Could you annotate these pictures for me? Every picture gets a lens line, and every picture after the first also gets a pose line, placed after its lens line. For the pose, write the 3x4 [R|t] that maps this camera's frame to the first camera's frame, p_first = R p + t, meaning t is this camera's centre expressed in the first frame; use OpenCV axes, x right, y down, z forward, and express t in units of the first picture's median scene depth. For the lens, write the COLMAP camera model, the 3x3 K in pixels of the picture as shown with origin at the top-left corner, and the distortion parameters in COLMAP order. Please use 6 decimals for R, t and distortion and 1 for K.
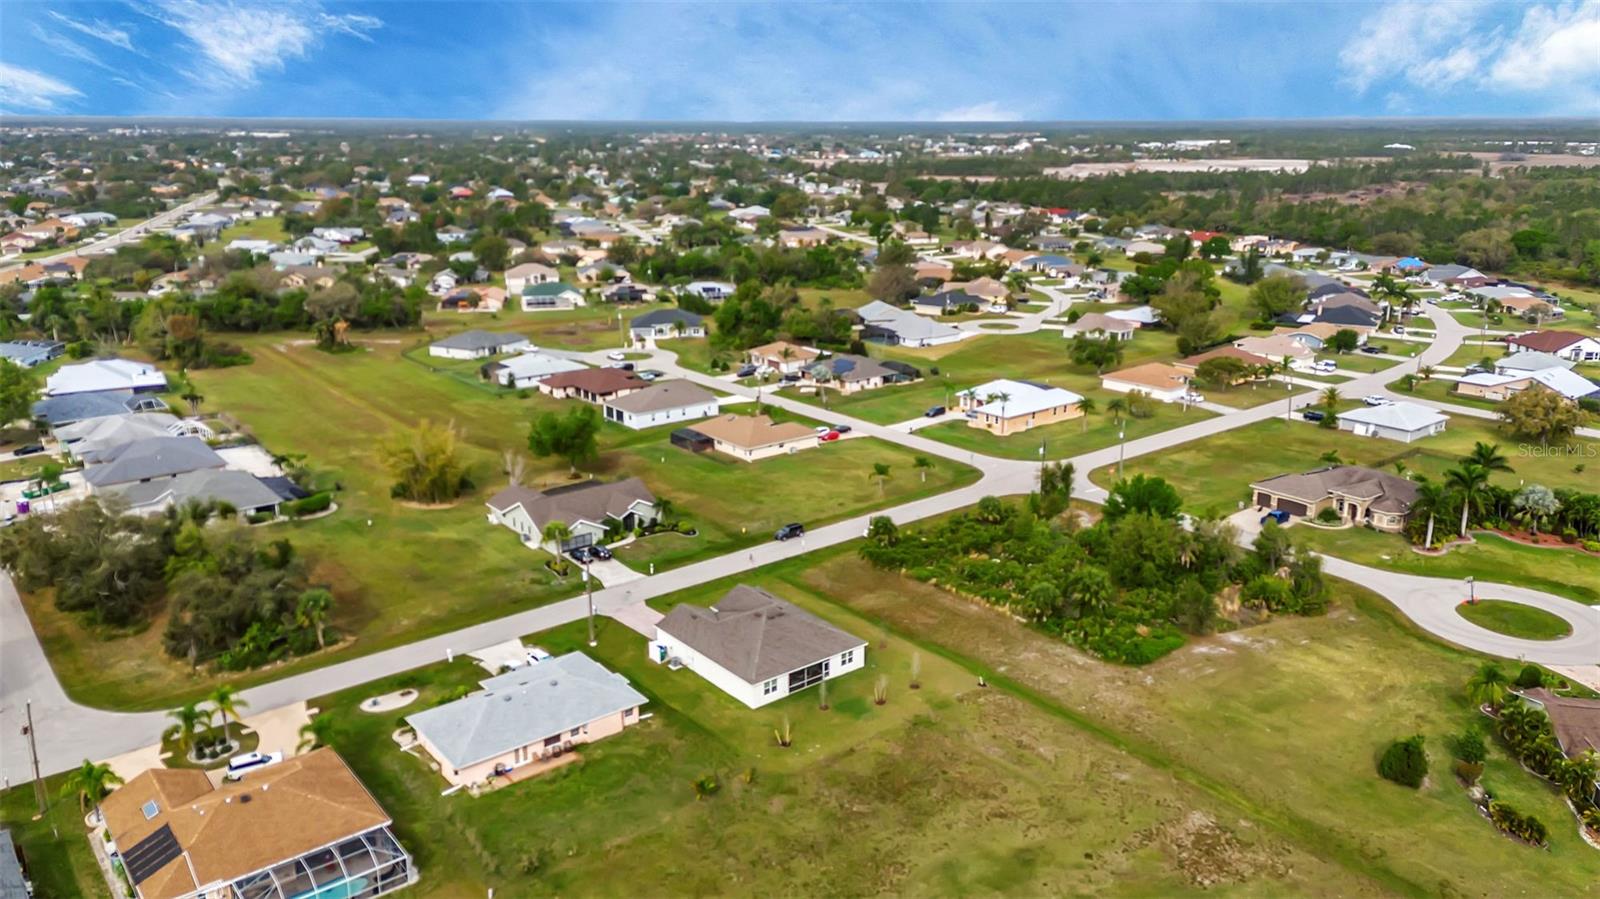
lens RADIAL K [[1156.9, 0, 800.0], [0, 1156.9, 449.5], [0, 0, 1]] dist [0.100044, -0.092840]
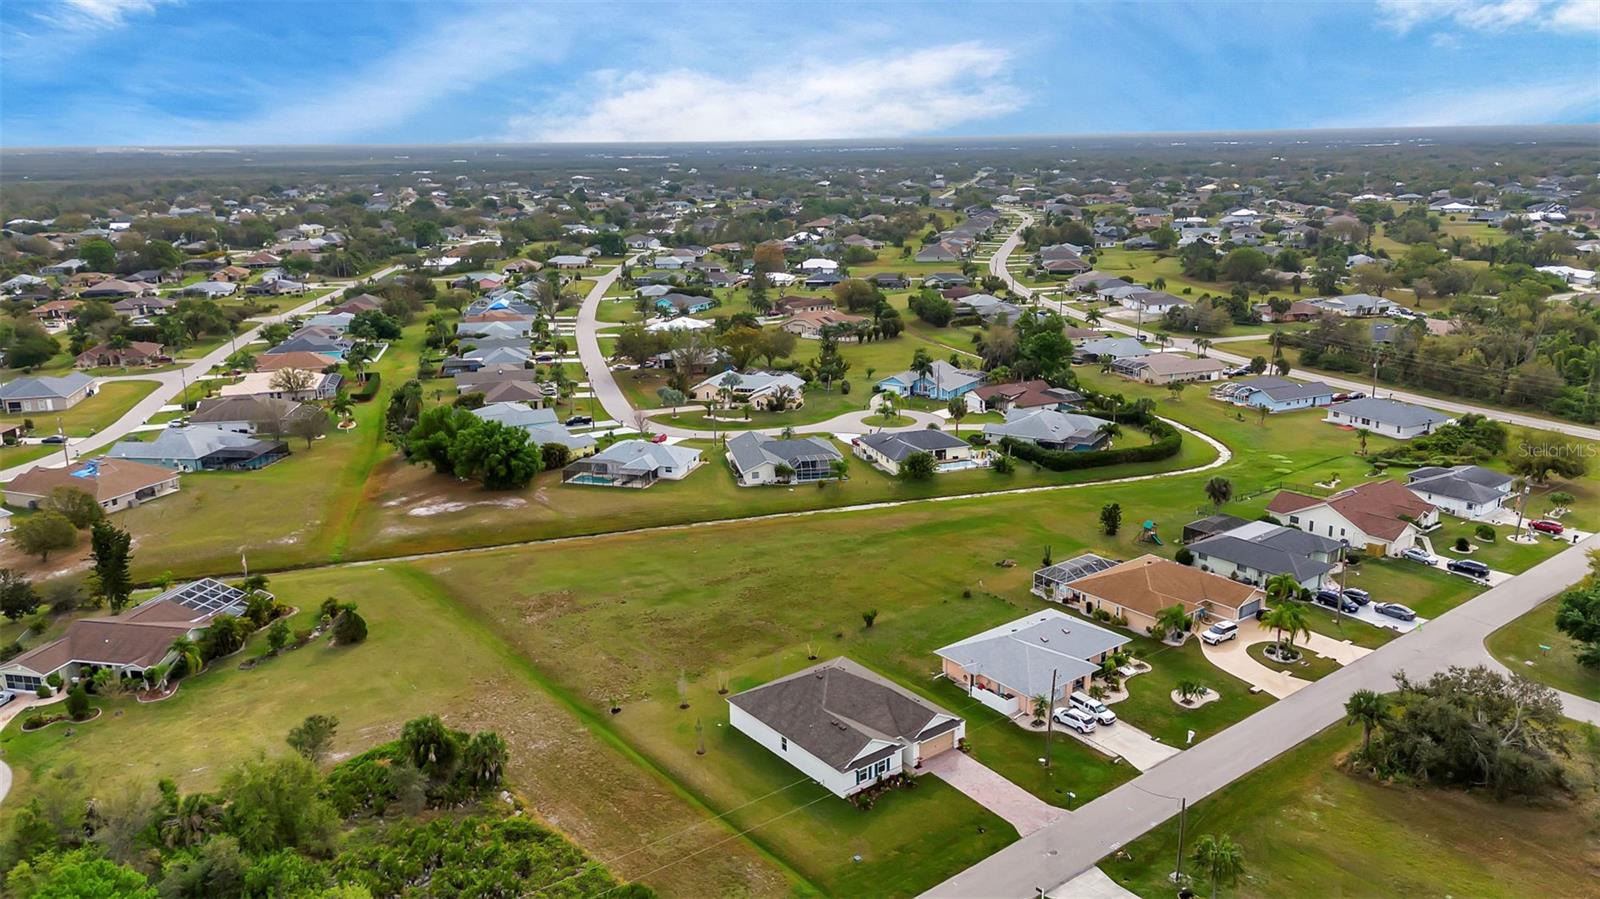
lens RADIAL K [[1165.9, 0, 799.5], [0, 1165.9, 453.1], [0, 0, 1]] dist [0.087153, -0.084721]
pose [[-0.999739, 0.009040, 0.020975, -0.016689], [0.018560, 0.856776, 0.515354, -0.356573], [-0.013312, 0.515609, -0.856721, 1.241733]]
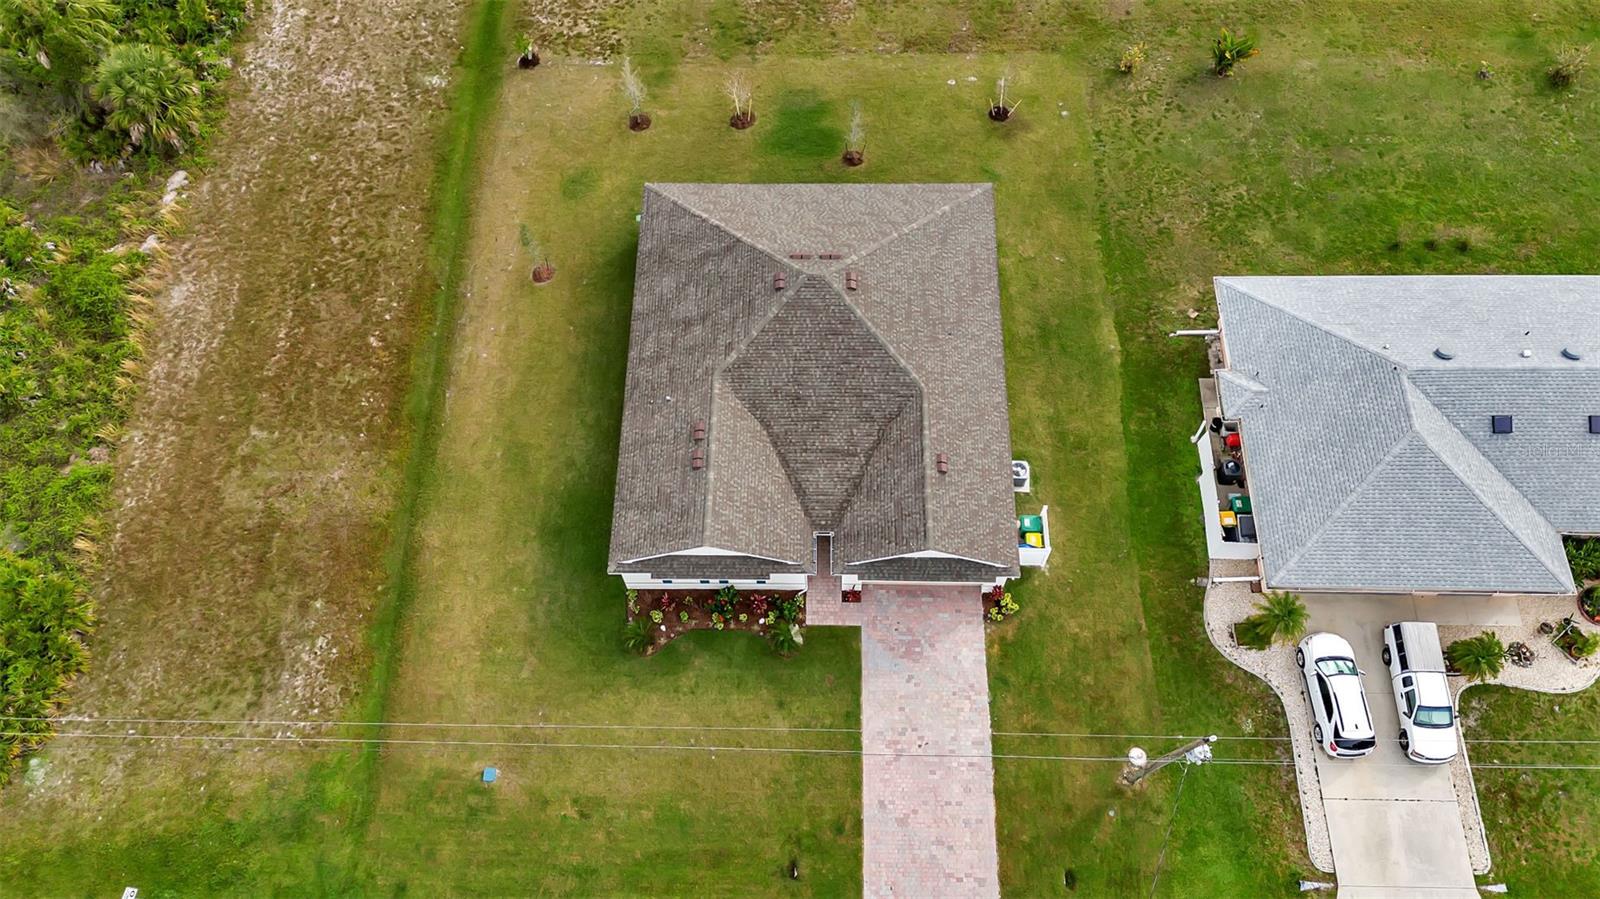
lens RADIAL K [[1165.9, 0, 799.5], [0, 1165.9, 453.1], [0, 0, 1]] dist [0.087153, -0.084721]
pose [[-0.767438, -0.568227, 0.296912, -0.118746], [0.191795, 0.238425, 0.952034, -0.144547], [-0.611763, 0.787573, -0.073993, 0.779907]]
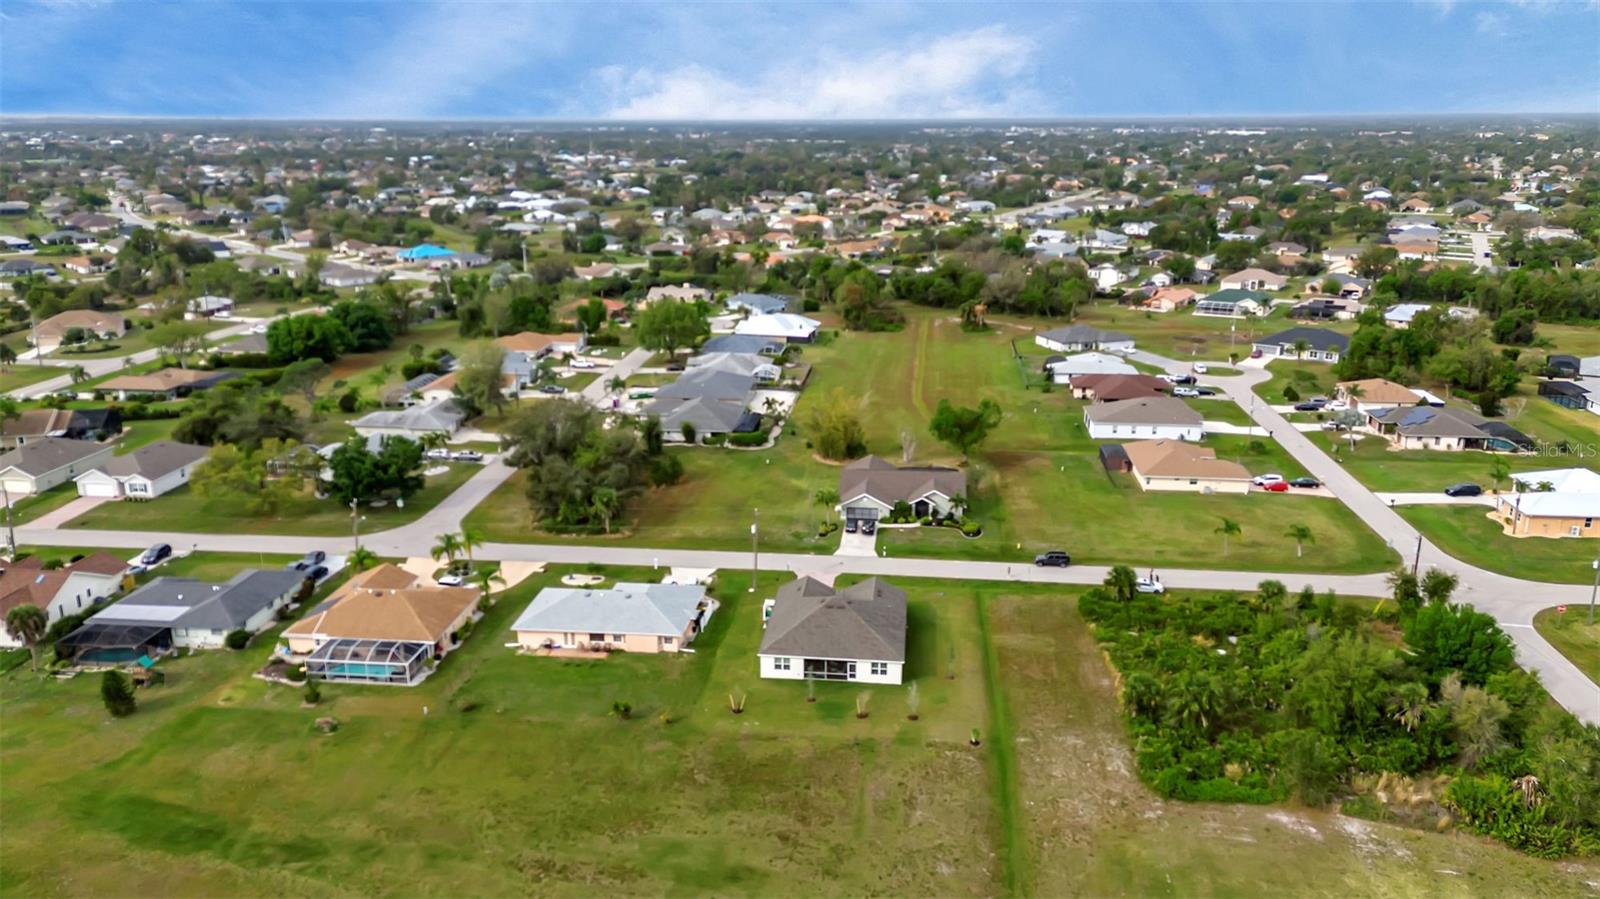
lens RADIAL K [[1156.9, 0, 800.0], [0, 1156.9, 449.5], [0, 0, 1]] dist [0.100044, -0.092840]
pose [[0.705632, 0.194010, -0.681500, 0.454417], [-0.192622, 0.978088, 0.079000, -0.048717], [0.681894, 0.075527, 0.727541, 0.159567]]
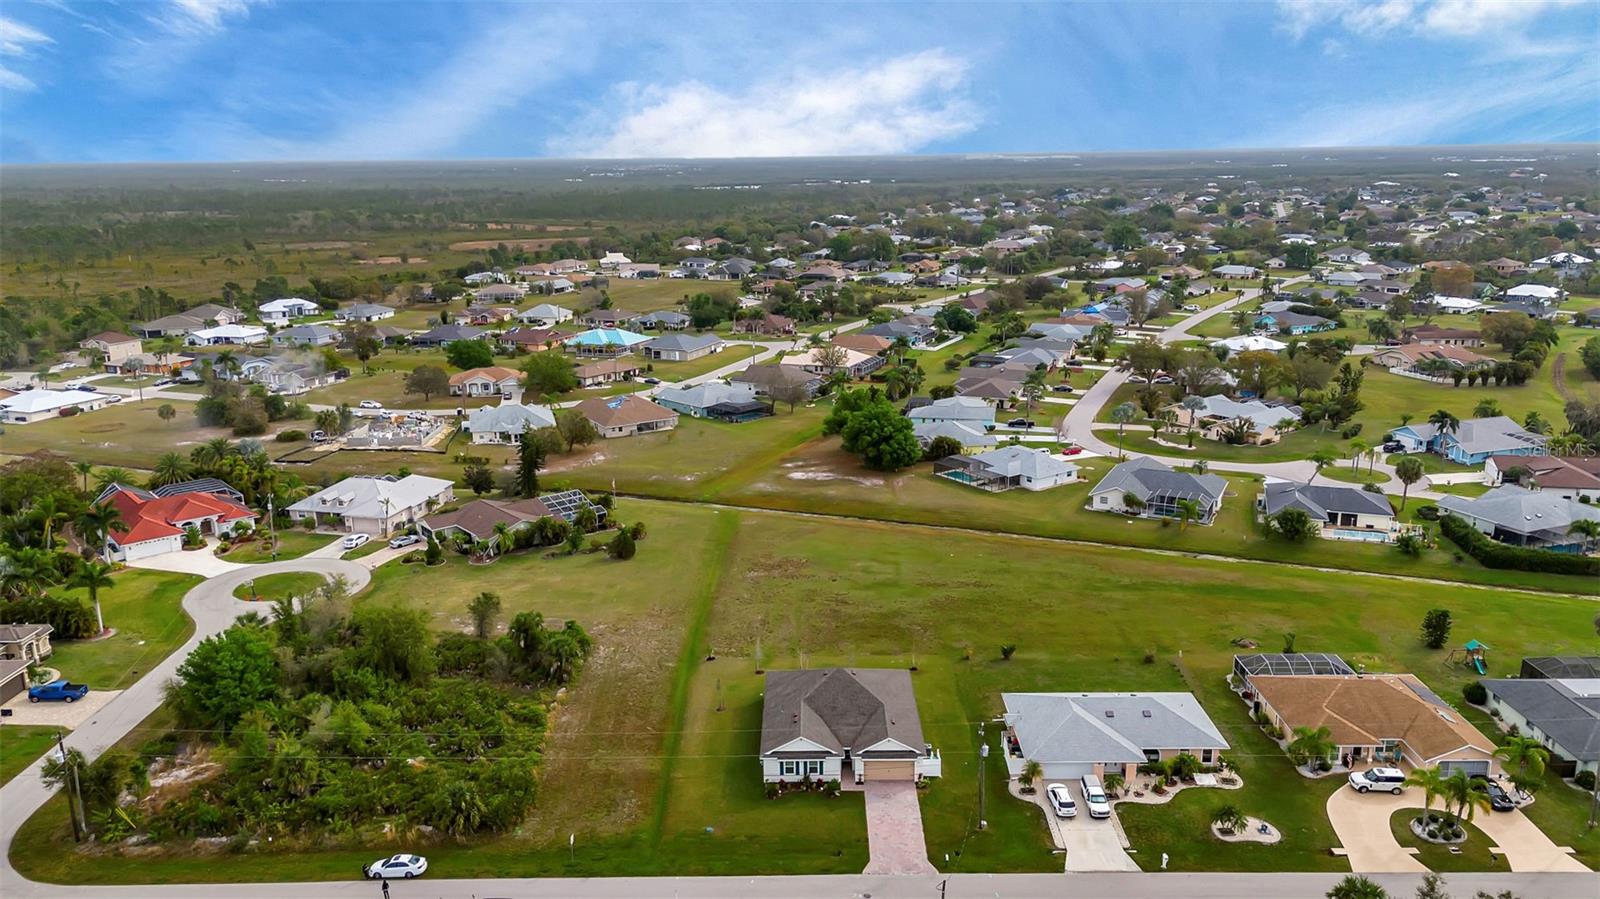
lens RADIAL K [[1170.7, 0, 800.2], [0, 1170.7, 439.9], [0, 0, 1]] dist [0.083580, -0.091209]
pose [[-0.774604, -0.140141, 0.616724, -0.410624], [0.186133, 0.881438, 0.434076, -0.325701], [-0.604436, 0.451030, -0.656681, 1.134896]]
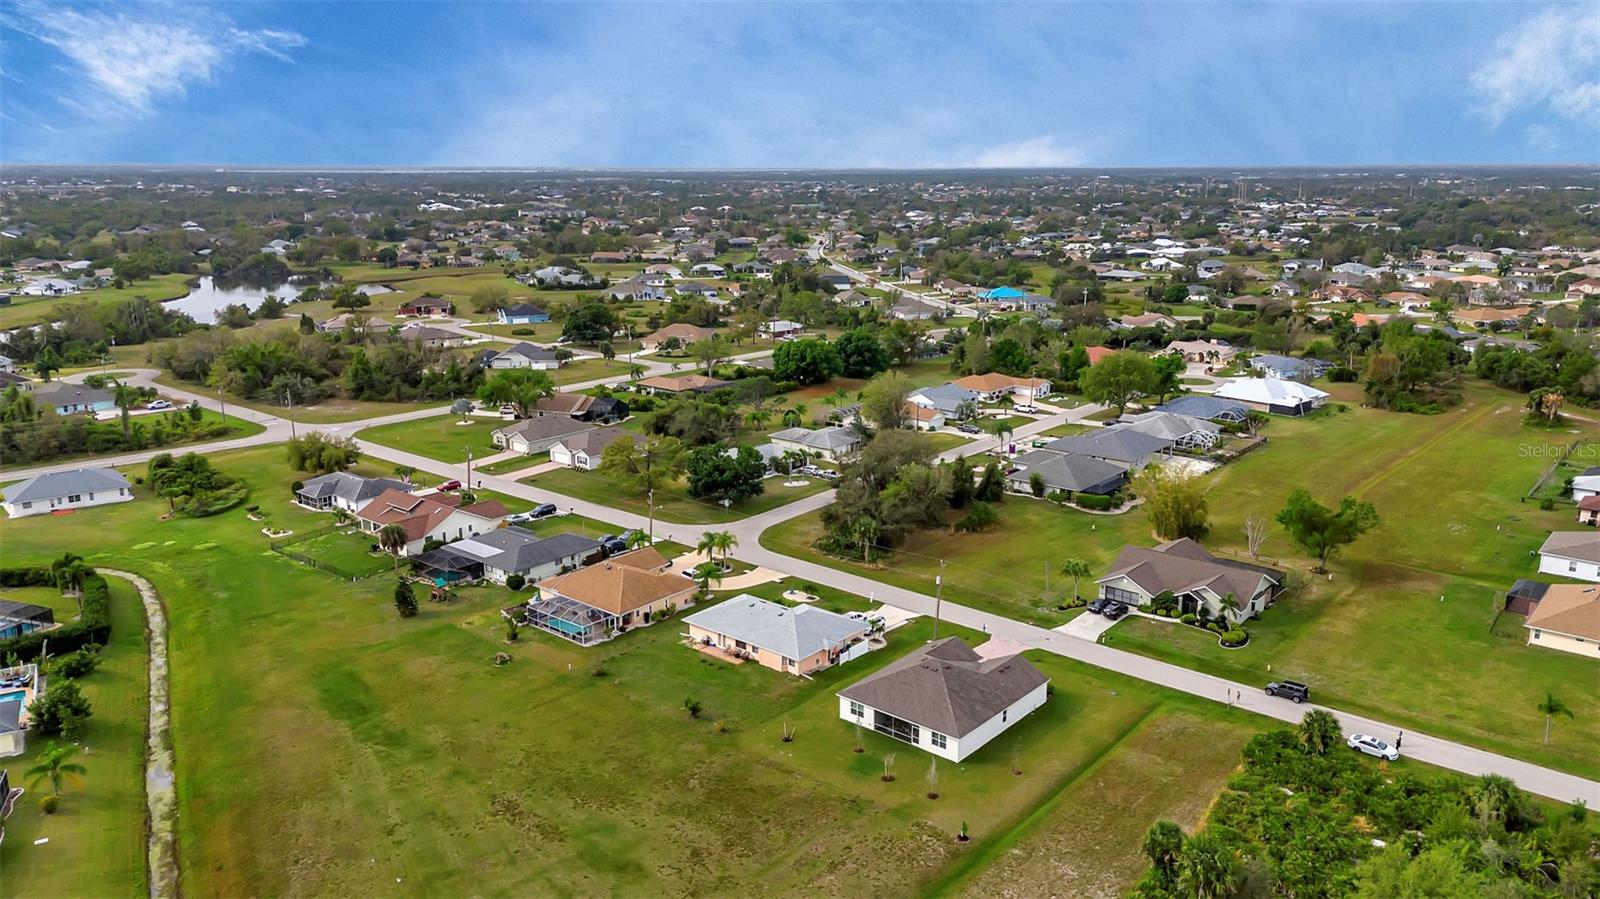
lens RADIAL K [[1165.9, 0, 799.5], [0, 1165.9, 453.1], [0, 0, 1]] dist [0.087153, -0.084721]
pose [[0.188850, 0.235297, -0.953400, 0.627260], [-0.268011, 0.946361, 0.180472, -0.130476], [0.944725, 0.221439, 0.241782, 0.441643]]
